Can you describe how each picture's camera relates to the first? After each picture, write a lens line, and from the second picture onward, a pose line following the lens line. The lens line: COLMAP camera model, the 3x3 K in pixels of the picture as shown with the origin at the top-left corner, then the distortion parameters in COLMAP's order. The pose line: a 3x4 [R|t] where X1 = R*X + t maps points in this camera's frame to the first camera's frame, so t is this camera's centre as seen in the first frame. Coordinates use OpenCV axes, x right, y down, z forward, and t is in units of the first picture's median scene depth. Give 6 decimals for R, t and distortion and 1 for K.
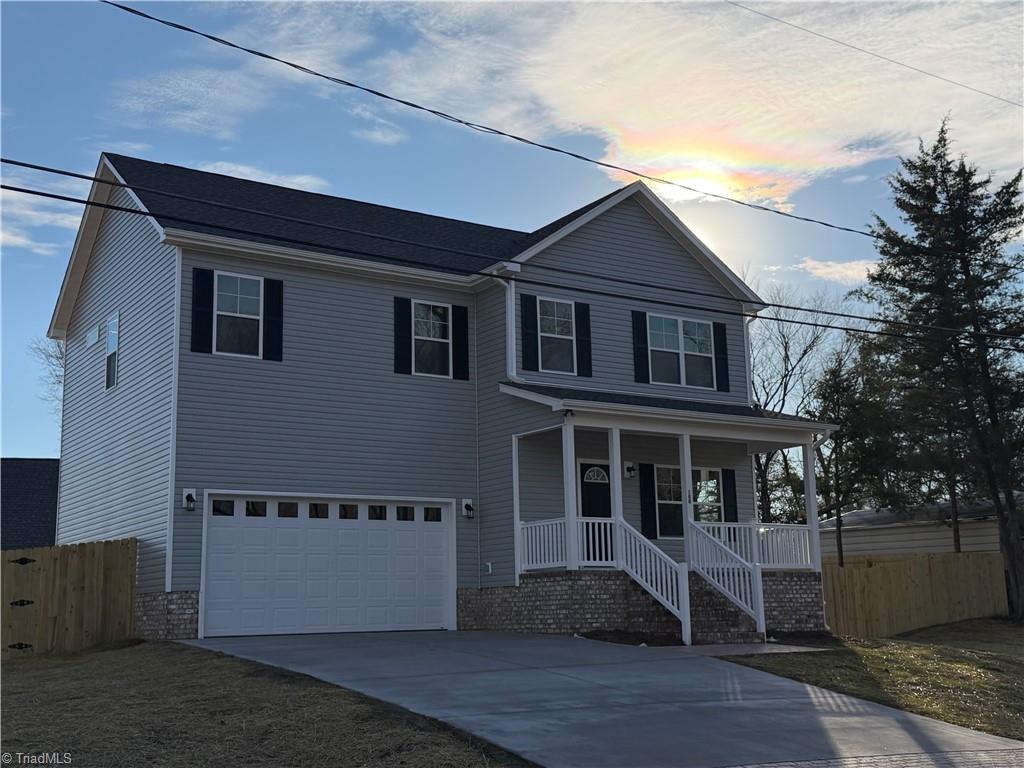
lens RADIAL K [[1248.1, 0, 511.9], [0, 1248.1, 382.6], [0, 0, 1]] dist [0.120427, 0.000000]
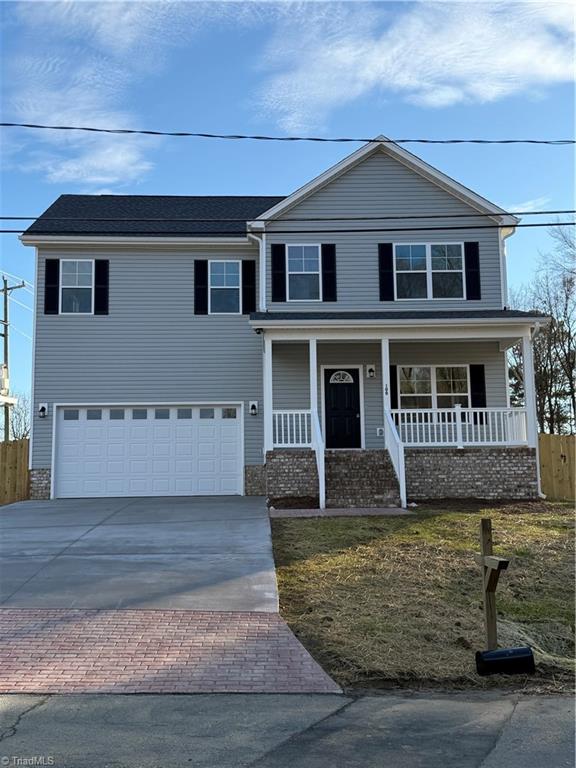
lens RADIAL K [[793.5, 0, 287.9], [0, 793.5, 387.2], [0, 0, 1]] dist [0.134559, 0.000000]
pose [[0.852194, -0.060524, -0.519714, 0.455627], [0.094691, 0.994726, 0.039427, 0.048210], [0.514586, -0.082811, 0.853430, 0.281790]]
